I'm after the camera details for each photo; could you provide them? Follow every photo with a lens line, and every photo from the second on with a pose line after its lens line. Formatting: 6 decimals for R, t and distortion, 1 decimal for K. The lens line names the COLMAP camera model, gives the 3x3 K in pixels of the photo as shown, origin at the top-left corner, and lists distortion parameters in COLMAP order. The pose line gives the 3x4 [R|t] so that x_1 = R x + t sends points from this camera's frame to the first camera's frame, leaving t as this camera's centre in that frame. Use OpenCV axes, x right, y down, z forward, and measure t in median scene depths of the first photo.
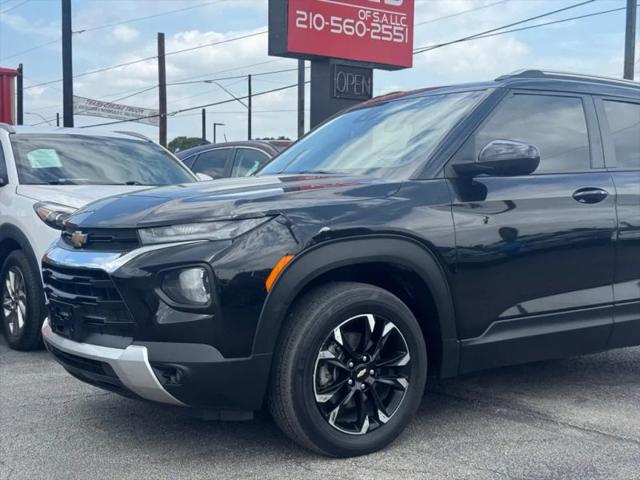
lens RADIAL K [[903.6, 0, 320.0], [0, 903.6, 240.0], [0, 0, 1]] dist [0.147961, -0.052192]
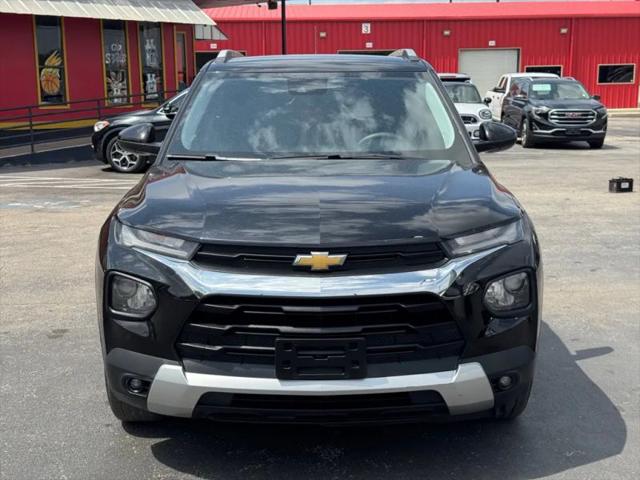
lens RADIAL K [[903.6, 0, 320.0], [0, 903.6, 240.0], [0, 0, 1]] dist [0.147961, -0.052192]
pose [[0.561658, -0.142831, 0.814947, -0.913039], [0.047696, 0.988938, 0.140454, -0.134046], [-0.825993, -0.040017, 0.562257, 0.516773]]
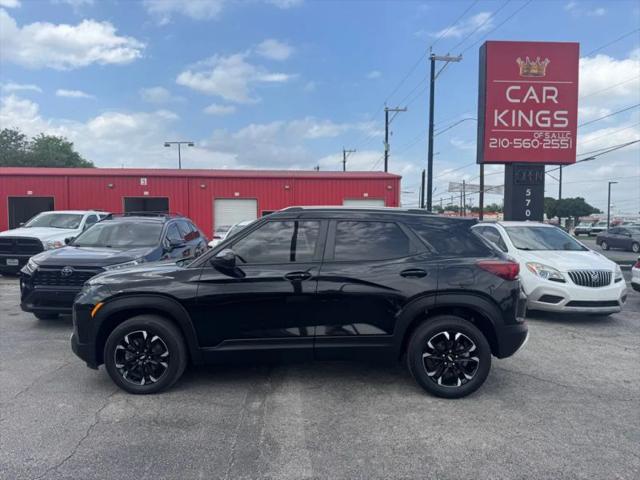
lens RADIAL K [[461.2, 0, 320.0], [0, 461.2, 240.0], [0, 0, 1]] dist [0.007449, -0.004171]
pose [[0.818847, 0.013089, -0.573863, 0.942518], [-0.027075, 0.999508, -0.015836, -0.119406], [0.573373, 0.028505, 0.818798, 0.293022]]
